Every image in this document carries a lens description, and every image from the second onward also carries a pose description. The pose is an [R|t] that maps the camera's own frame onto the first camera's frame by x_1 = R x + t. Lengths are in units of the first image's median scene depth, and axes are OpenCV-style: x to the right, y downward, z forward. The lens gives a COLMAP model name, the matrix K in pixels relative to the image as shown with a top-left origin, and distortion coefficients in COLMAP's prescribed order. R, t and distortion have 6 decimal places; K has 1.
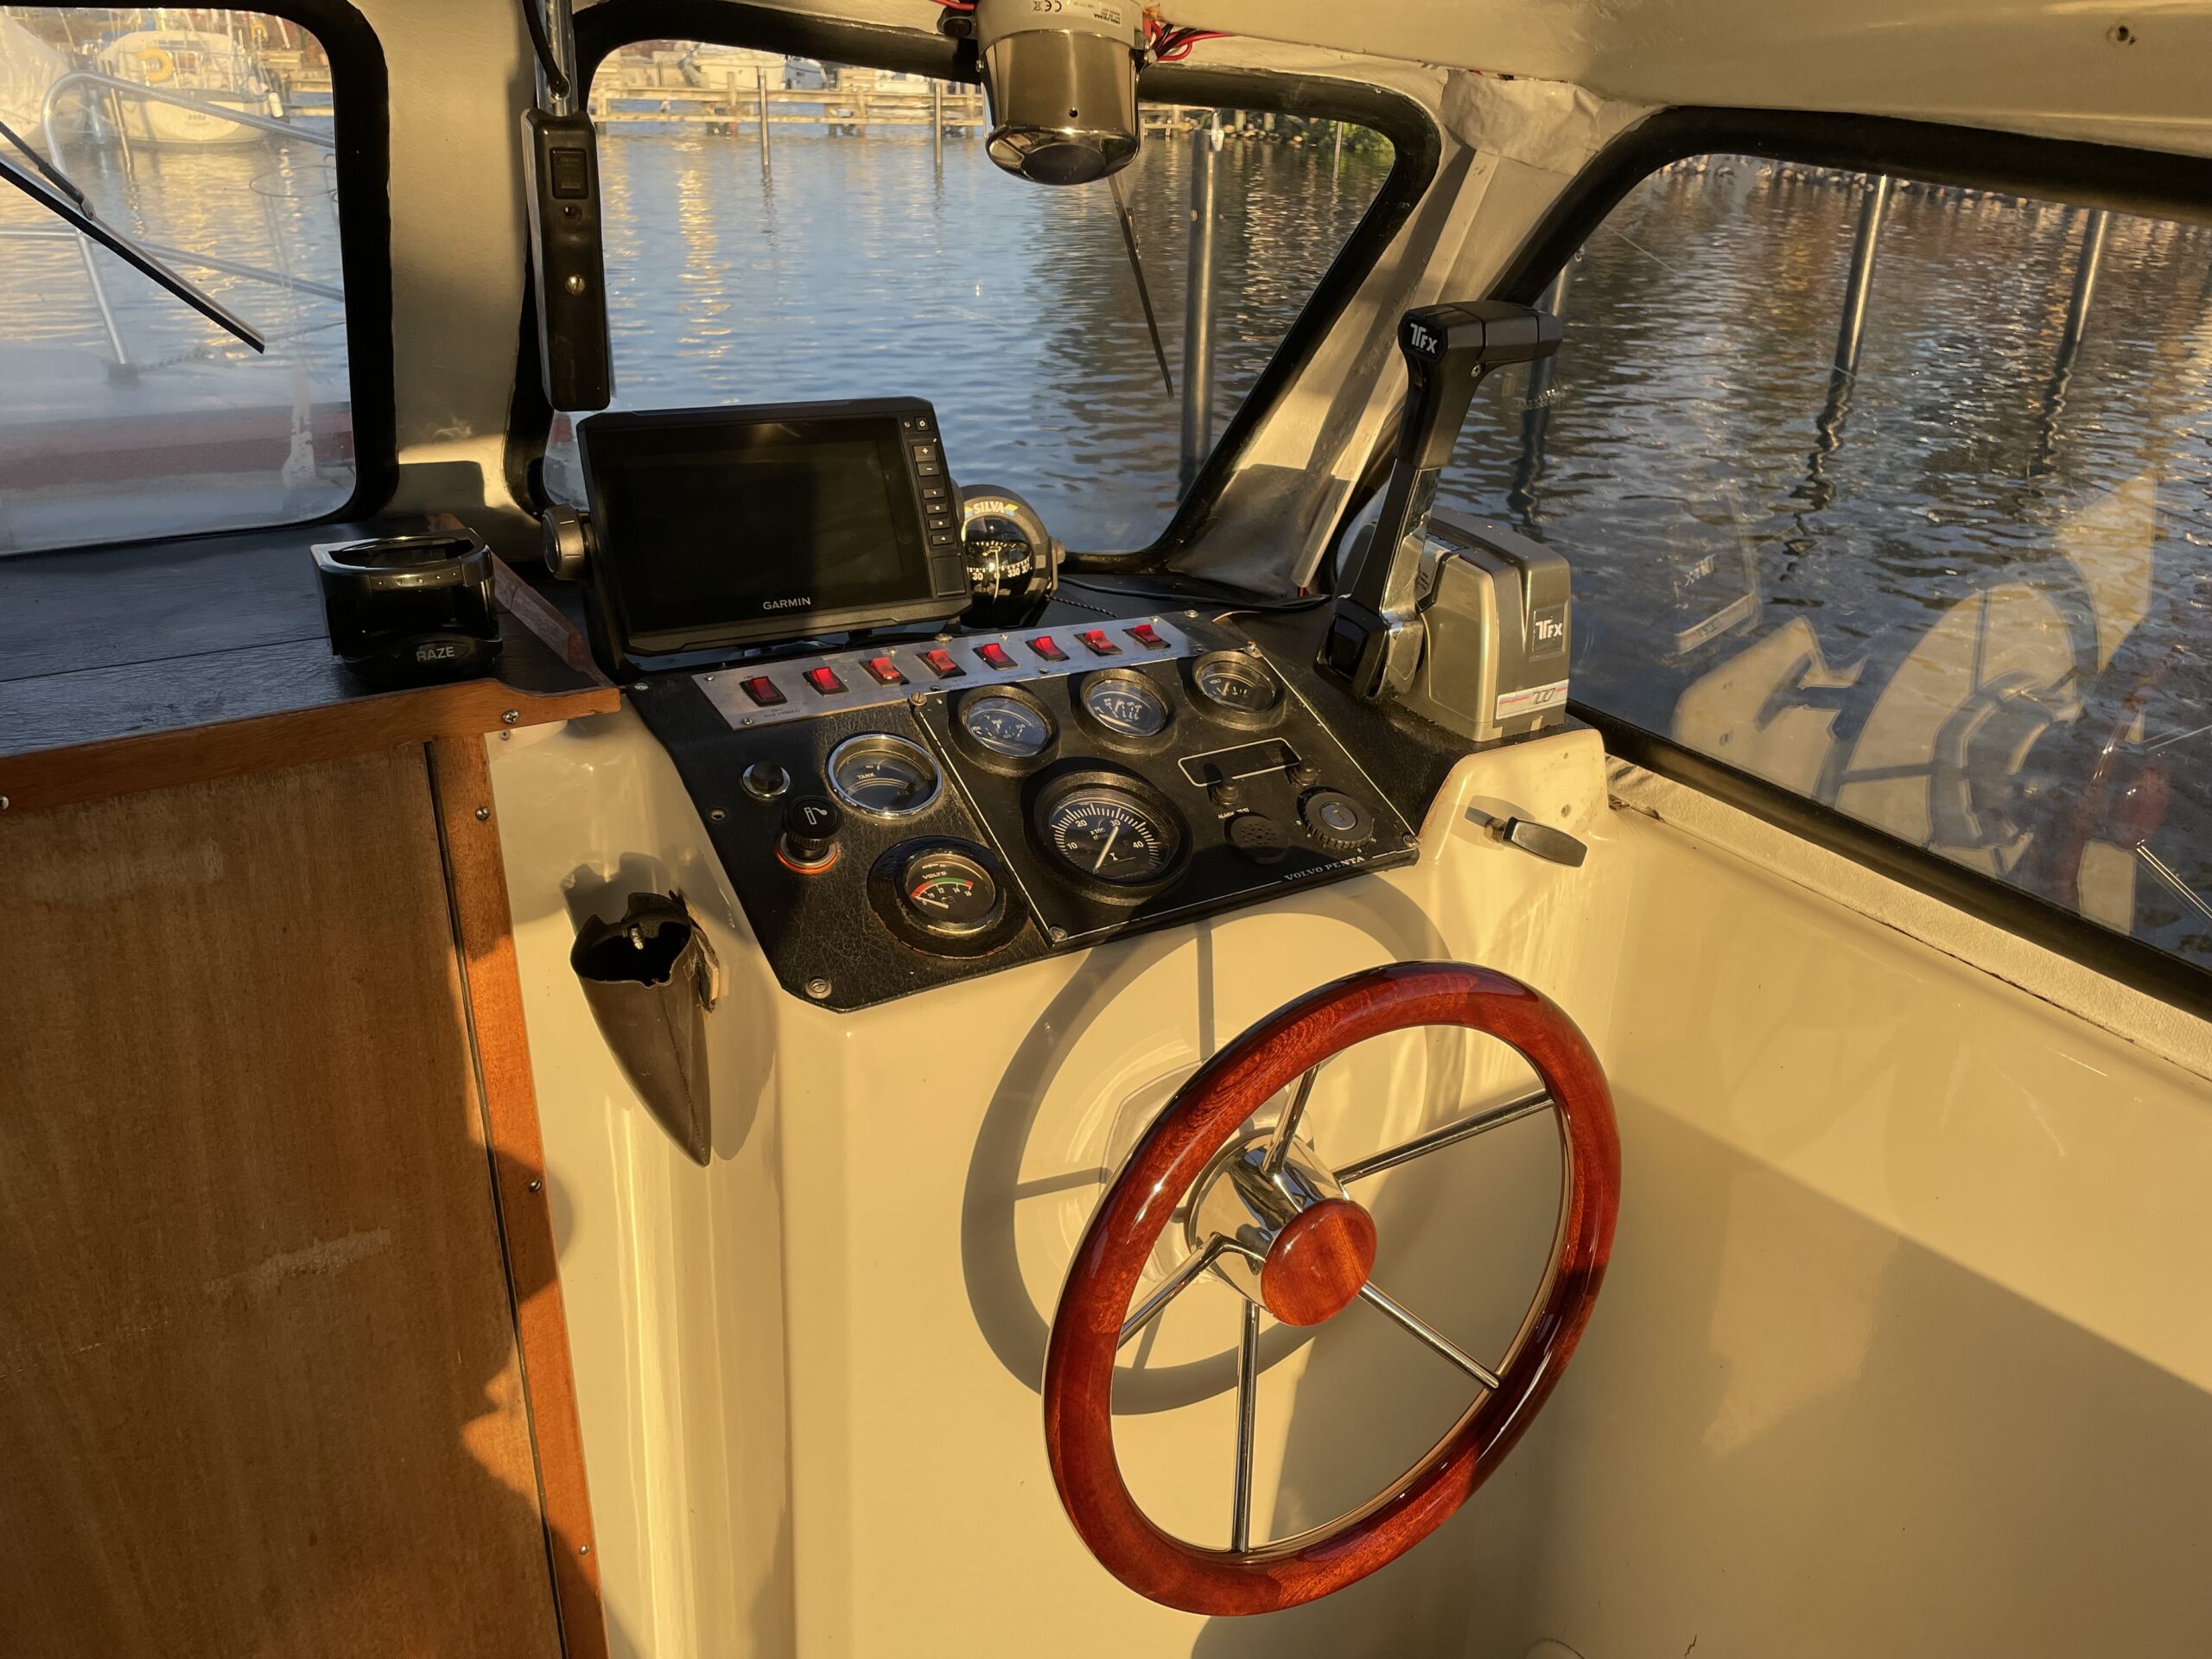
lens RADIAL K [[1626.9, 0, 1135.4], [0, 1626.9, 786.5], [0, 0, 1]] dist [0.079287, -0.083173]
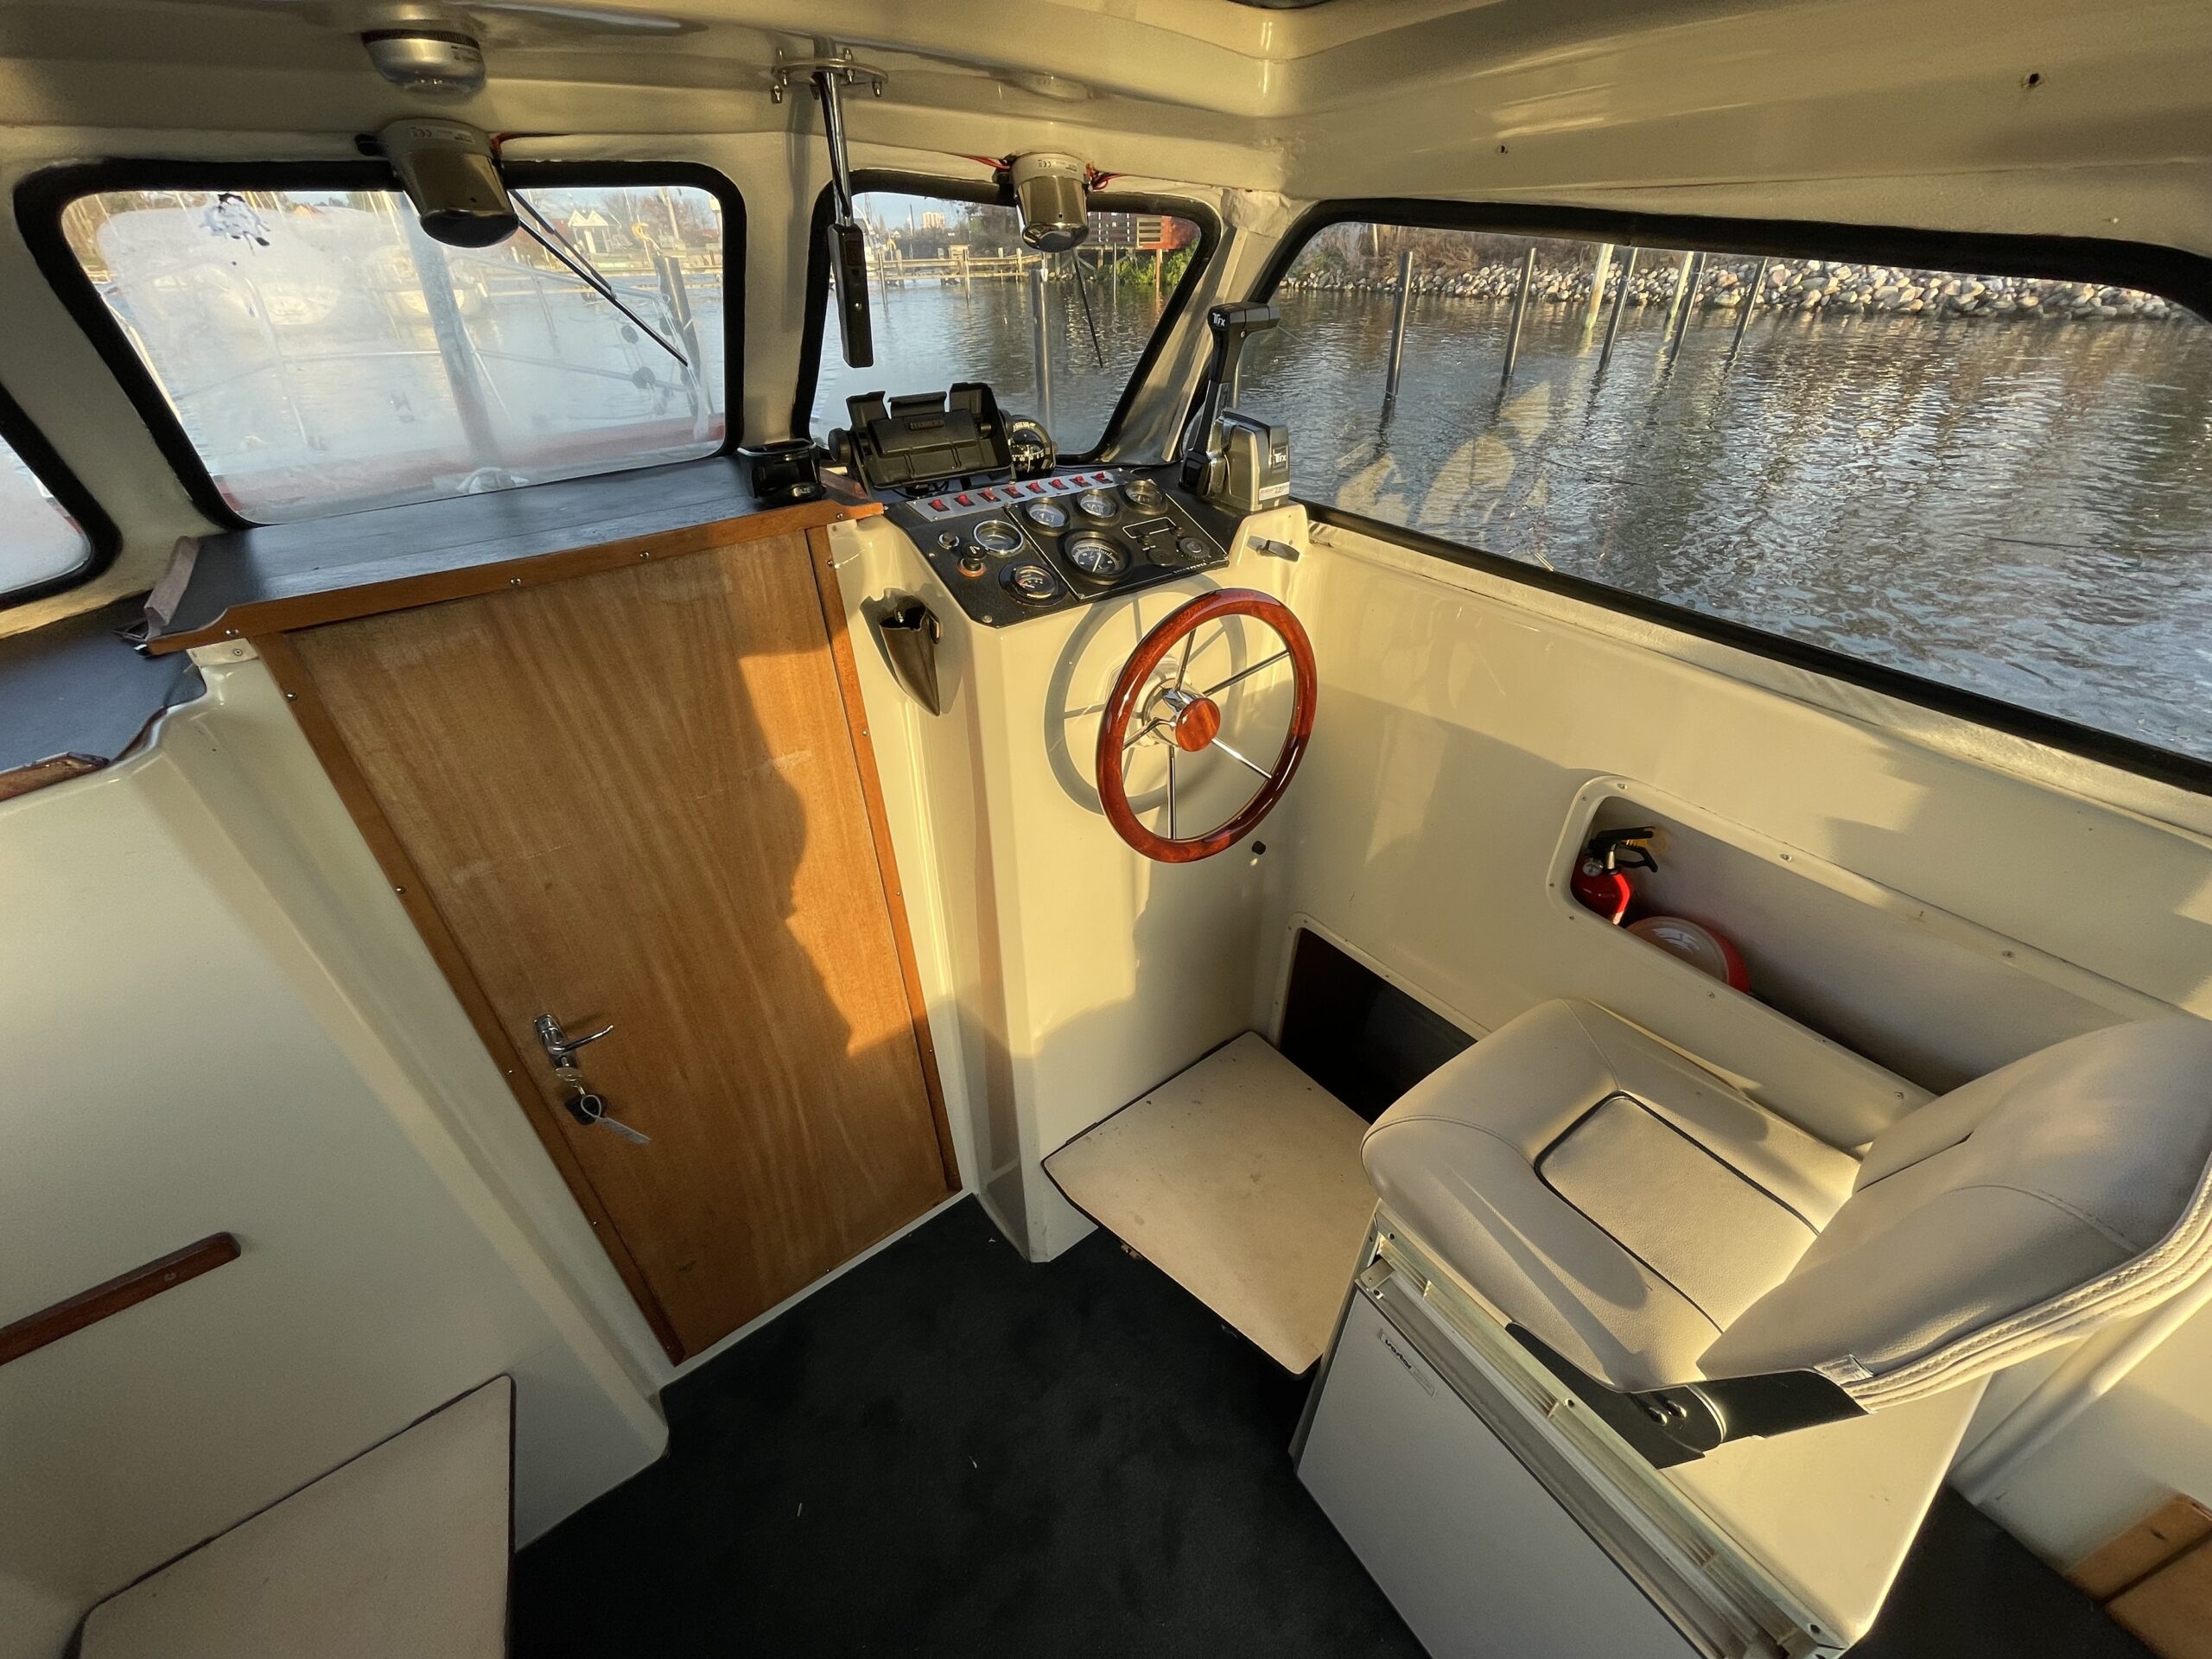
lens RADIAL K [[895.0, 0, 1106.3], [0, 895.0, 830.3], [0, 0, 1]] dist [-0.000379, -0.000722]
pose [[0.995720, -0.084184, 0.038144, -0.083765], [0.076285, 0.981602, 0.175036, 0.186936], [-0.052178, -0.171377, 0.983823, -0.318310]]
